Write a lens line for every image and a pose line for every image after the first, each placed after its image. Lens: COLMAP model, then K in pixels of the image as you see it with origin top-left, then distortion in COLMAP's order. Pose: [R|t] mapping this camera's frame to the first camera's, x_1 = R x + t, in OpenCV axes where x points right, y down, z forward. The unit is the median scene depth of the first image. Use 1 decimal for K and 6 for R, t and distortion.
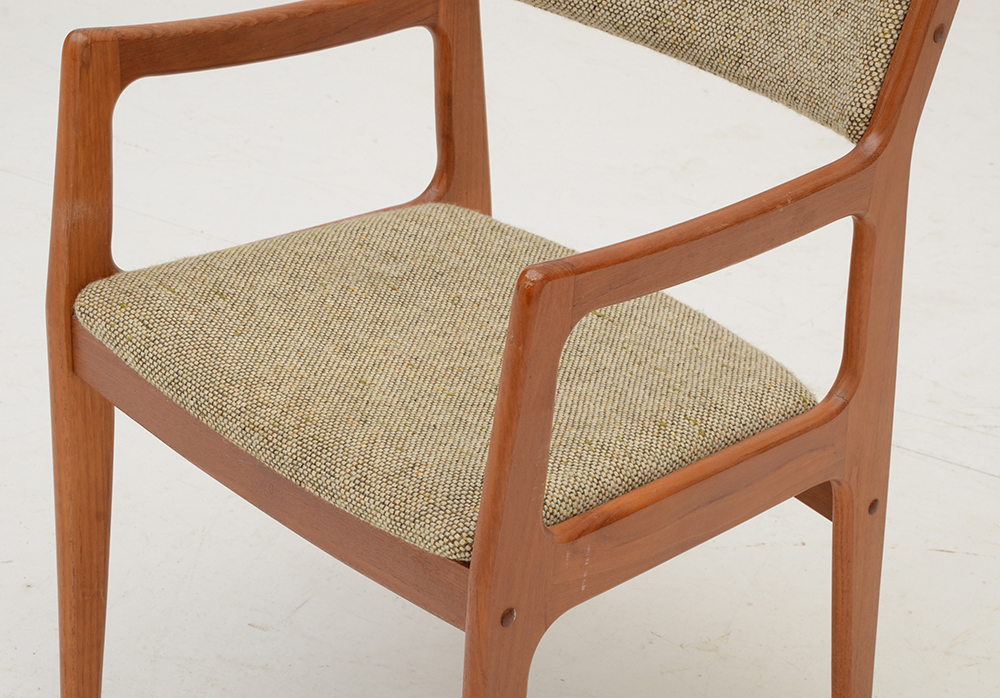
lens RADIAL K [[2281.1, 0, 528.3], [0, 2281.1, 365.5], [0, 0, 1]] dist [0.462749, 0.000000]
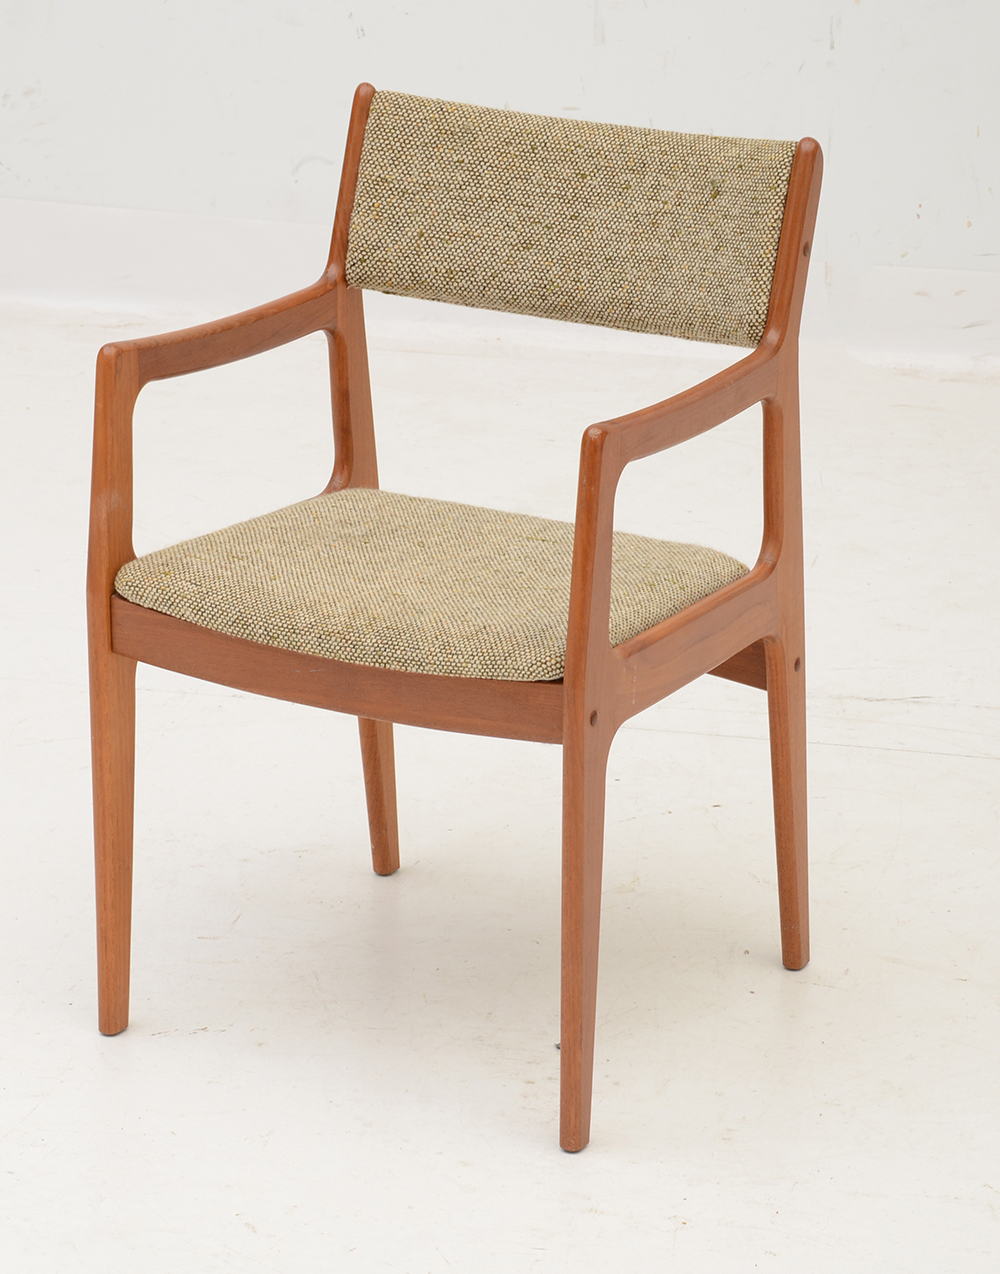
lens RADIAL K [[4046.1, 0, 511.5], [0, 4046.1, 692.2], [0, 0, 1]] dist [0.514798, 0.000000]
pose [[0.957880, -0.144772, 0.248007, -0.530547], [0.178724, 0.976523, -0.120249, 0.312478], [-0.224776, 0.159509, 0.961266, -1.001847]]
